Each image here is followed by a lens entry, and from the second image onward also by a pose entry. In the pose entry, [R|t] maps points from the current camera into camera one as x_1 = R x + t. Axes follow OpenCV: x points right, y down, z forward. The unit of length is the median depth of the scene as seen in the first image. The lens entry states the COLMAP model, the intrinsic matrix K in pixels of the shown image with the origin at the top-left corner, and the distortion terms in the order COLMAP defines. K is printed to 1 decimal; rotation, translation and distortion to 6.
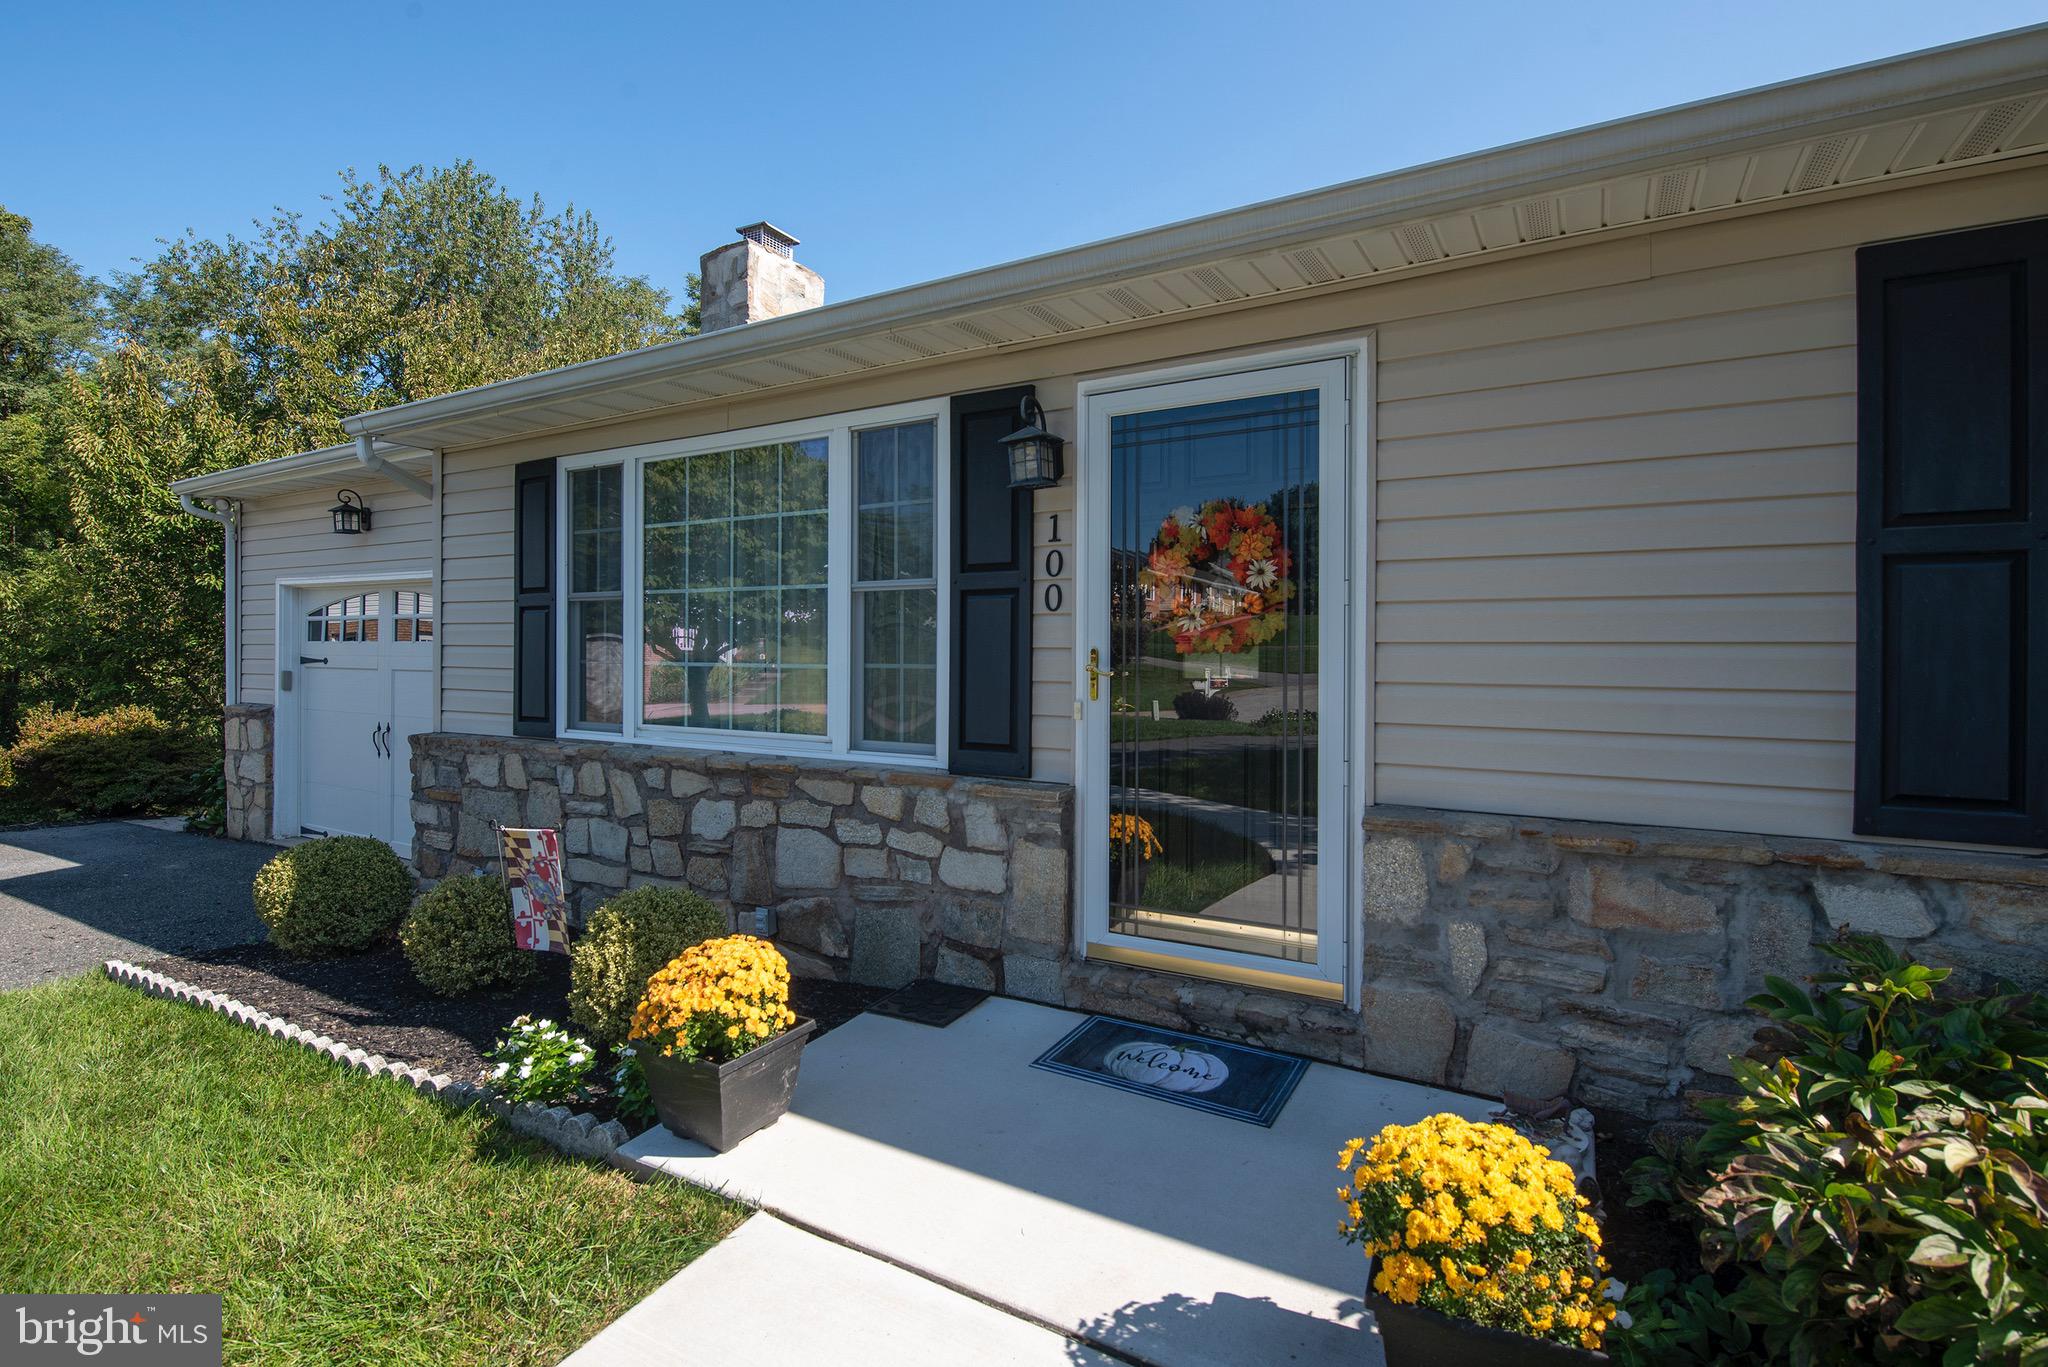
lens RADIAL K [[957.6, 0, 1017.2], [0, 957.6, 659.7], [0, 0, 1]] dist [-0.007517, -0.000279]
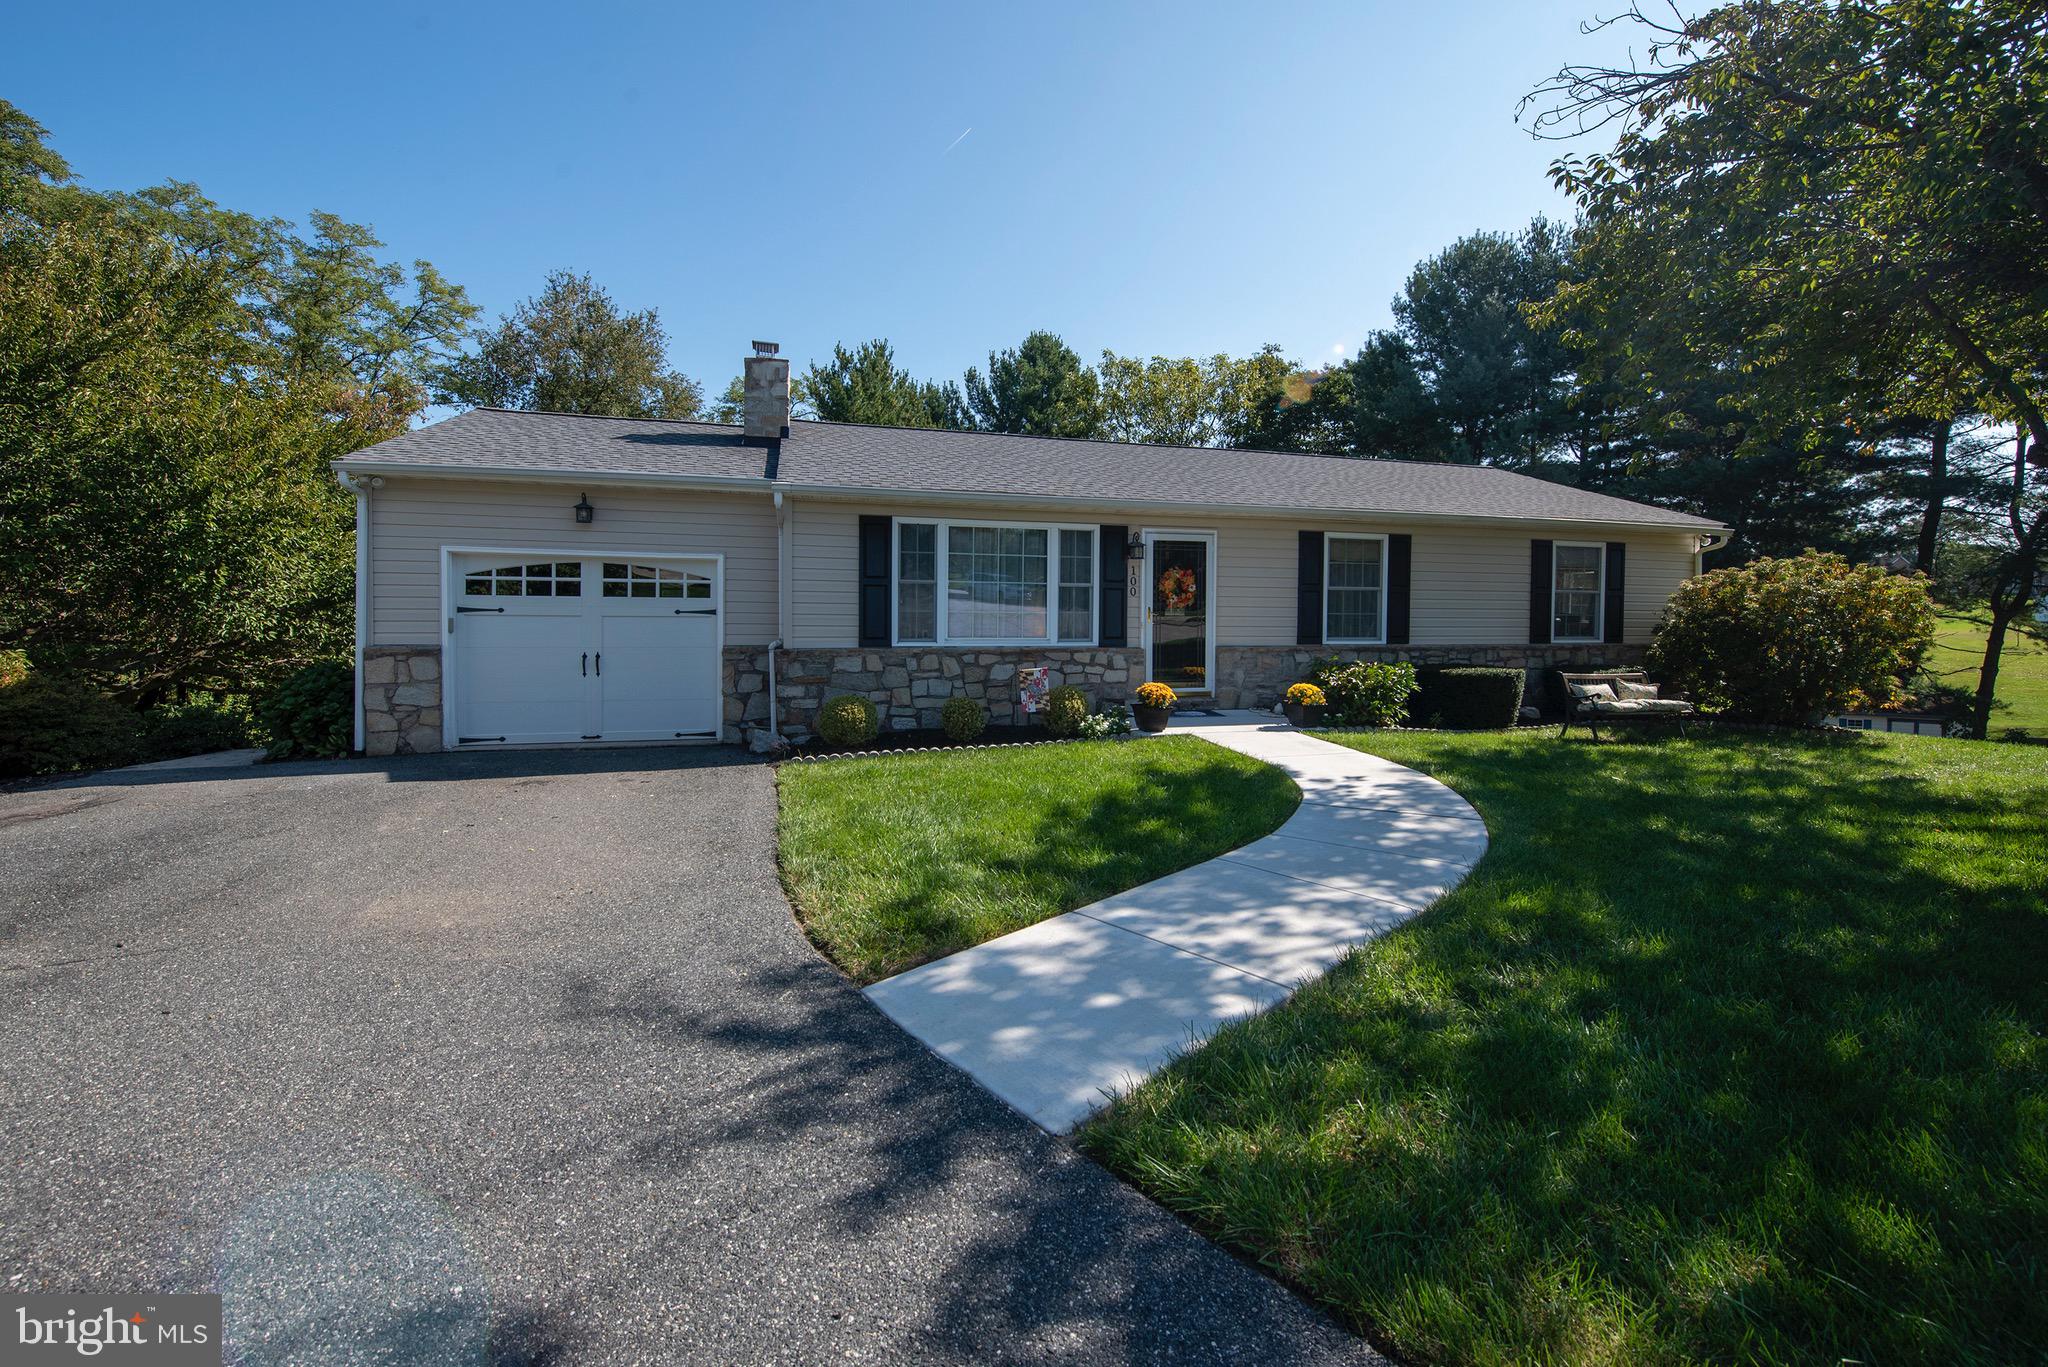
lens RADIAL K [[843.3, 0, 1028.3], [0, 843.3, 632.1], [0, 0, 1]] dist [-0.017683, -0.001056]
pose [[0.699941, -0.023160, 0.713825, -1.853402], [-0.003726, 0.999342, 0.036077, -0.023240], [-0.714191, -0.027911, 0.699394, -0.628000]]
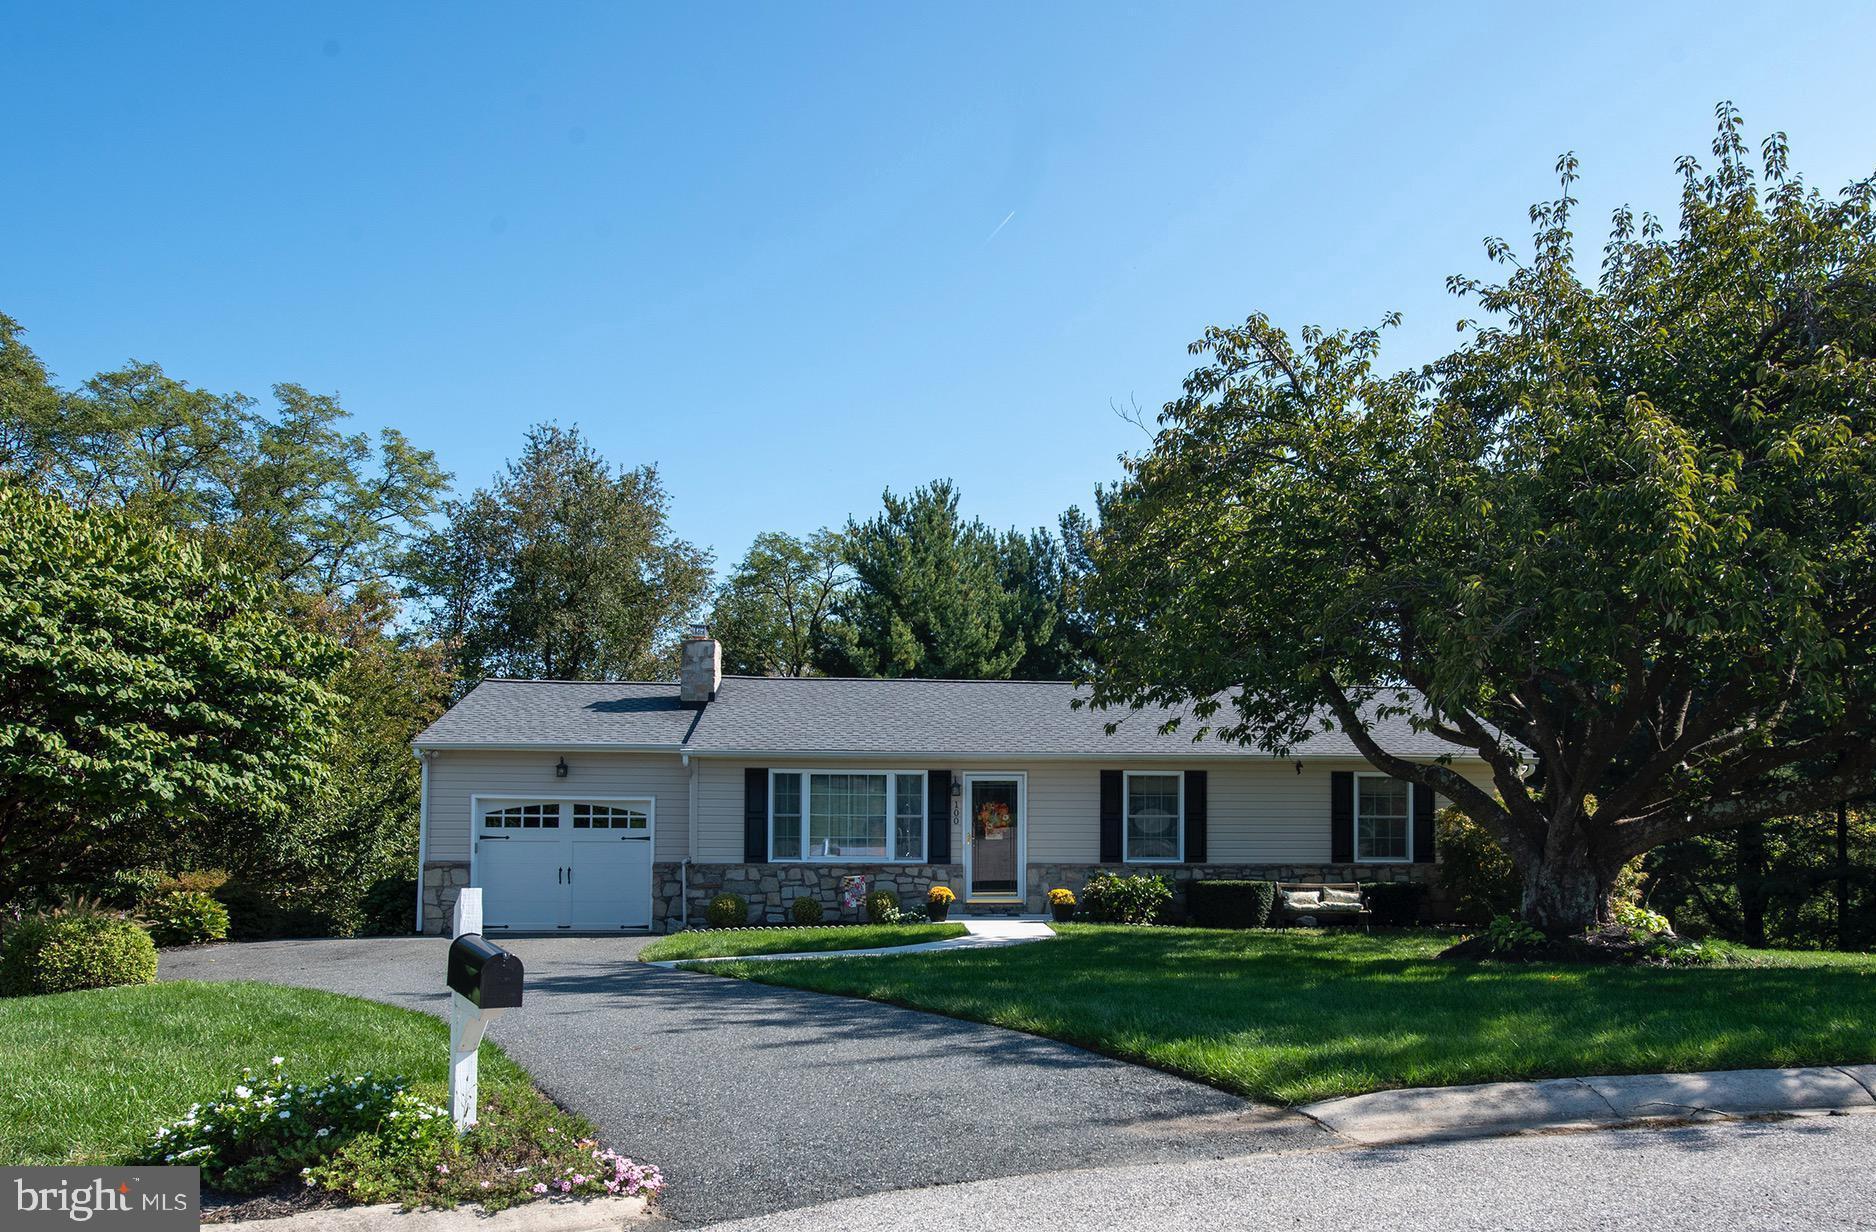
lens RADIAL K [[1490.2, 0, 1044.3], [0, 1490.2, 804.0], [0, 0, 1]] dist [-0.013355, -0.014037]
pose [[0.814868, 0.008244, 0.579587, -2.821102], [0.003390, 0.999814, -0.018988, -0.010460], [-0.579636, 0.017438, 0.814689, -3.747728]]
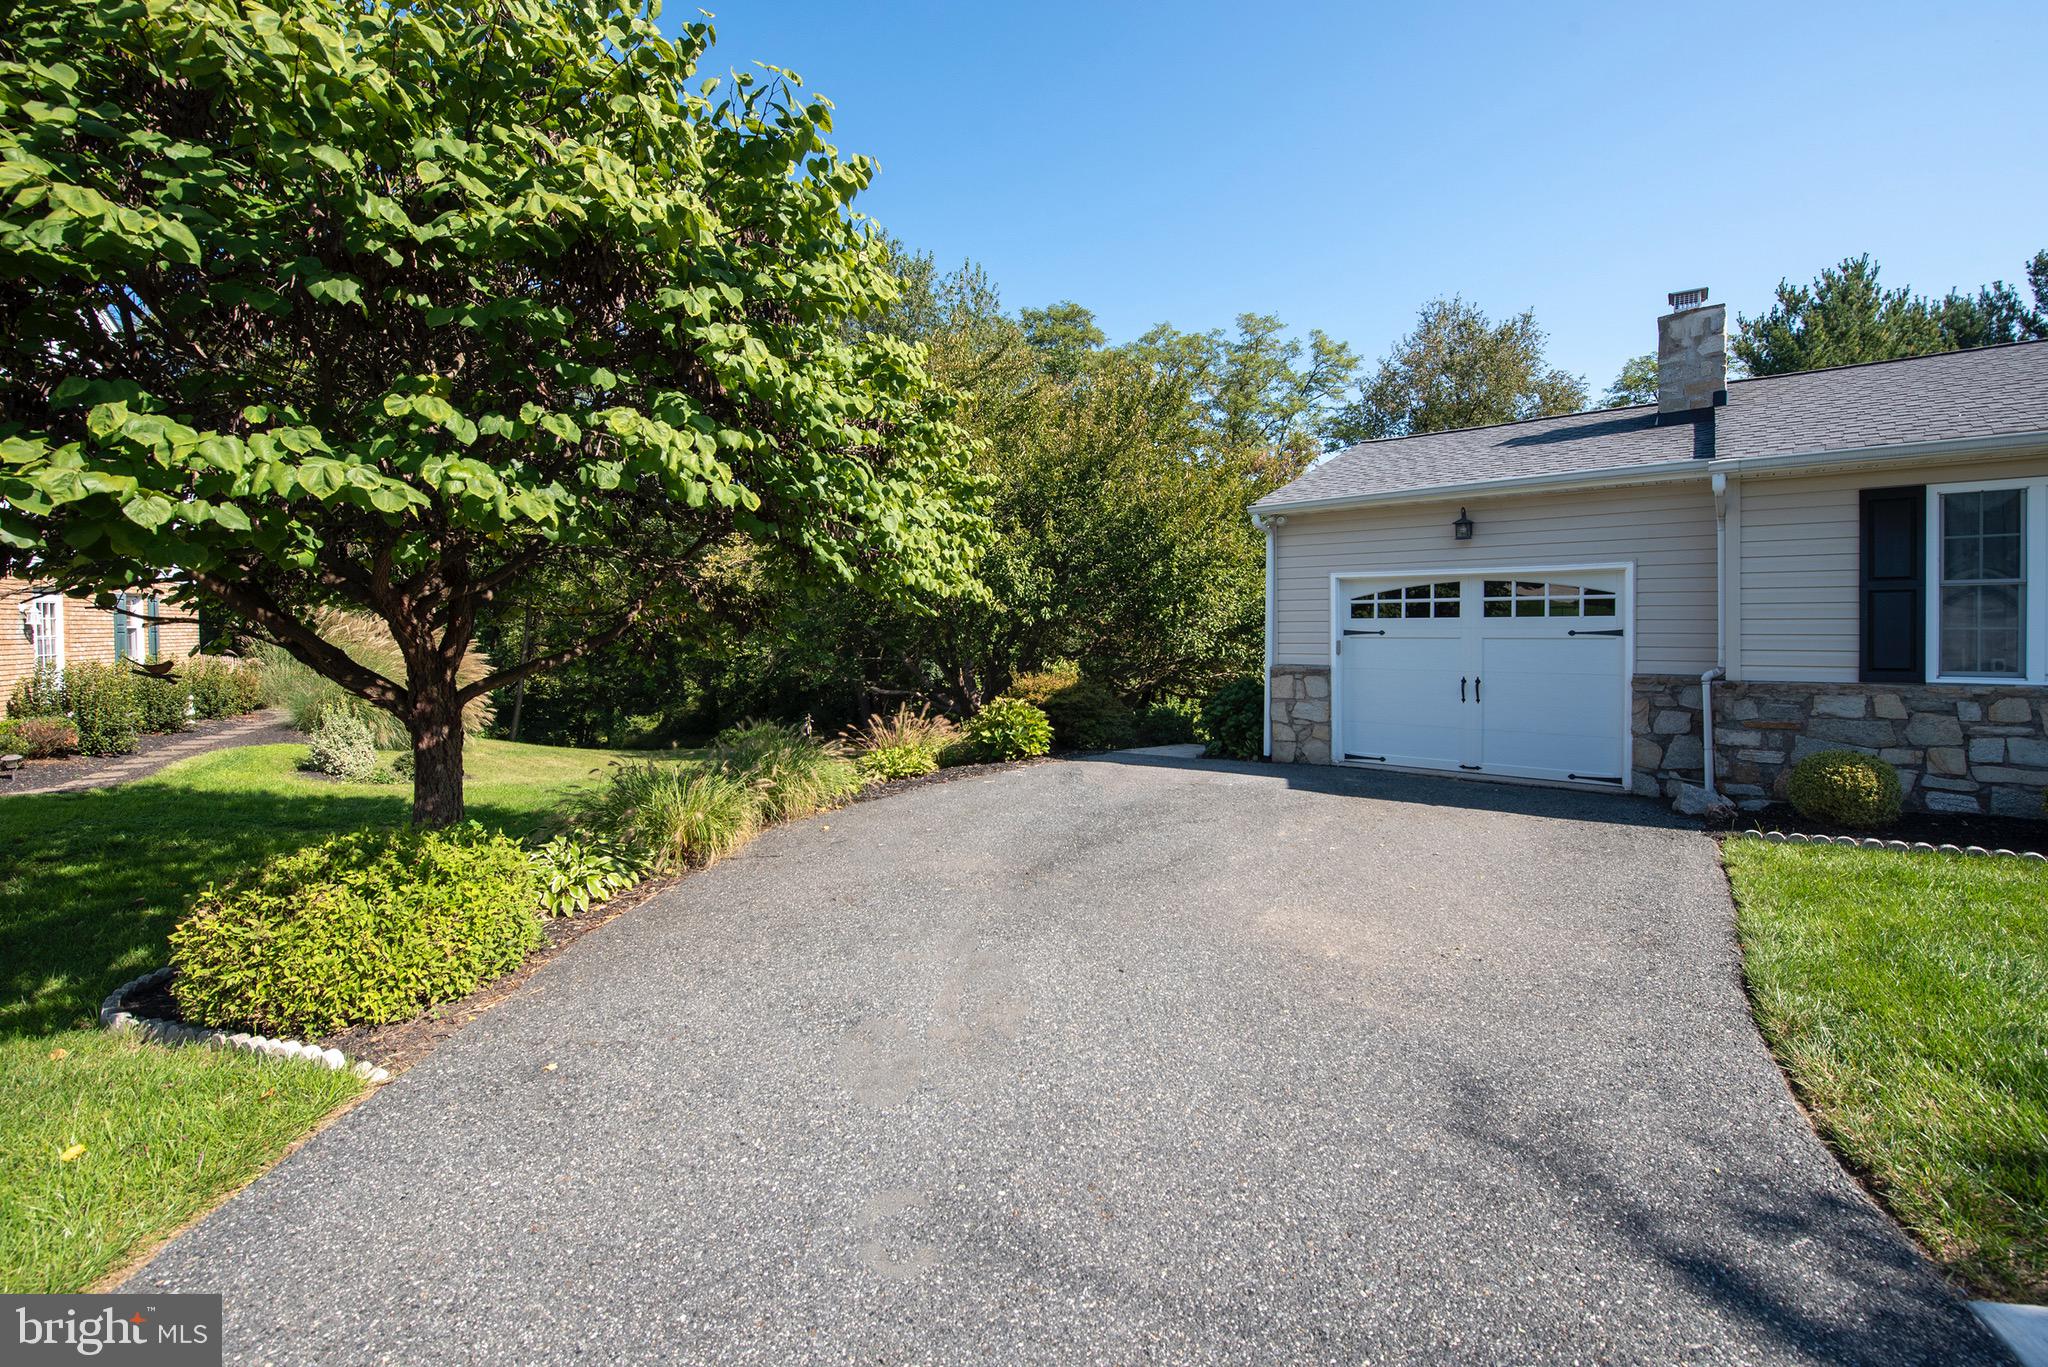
lens RADIAL K [[843.3, 0, 1028.3], [0, 843.3, 632.1], [0, 0, 1]] dist [-0.017683, -0.001056]
pose [[0.986838, -0.014971, -0.161020, -1.826098], [0.015777, 0.999869, 0.003729, -0.021631], [0.160943, -0.006220, 0.986944, -0.483634]]
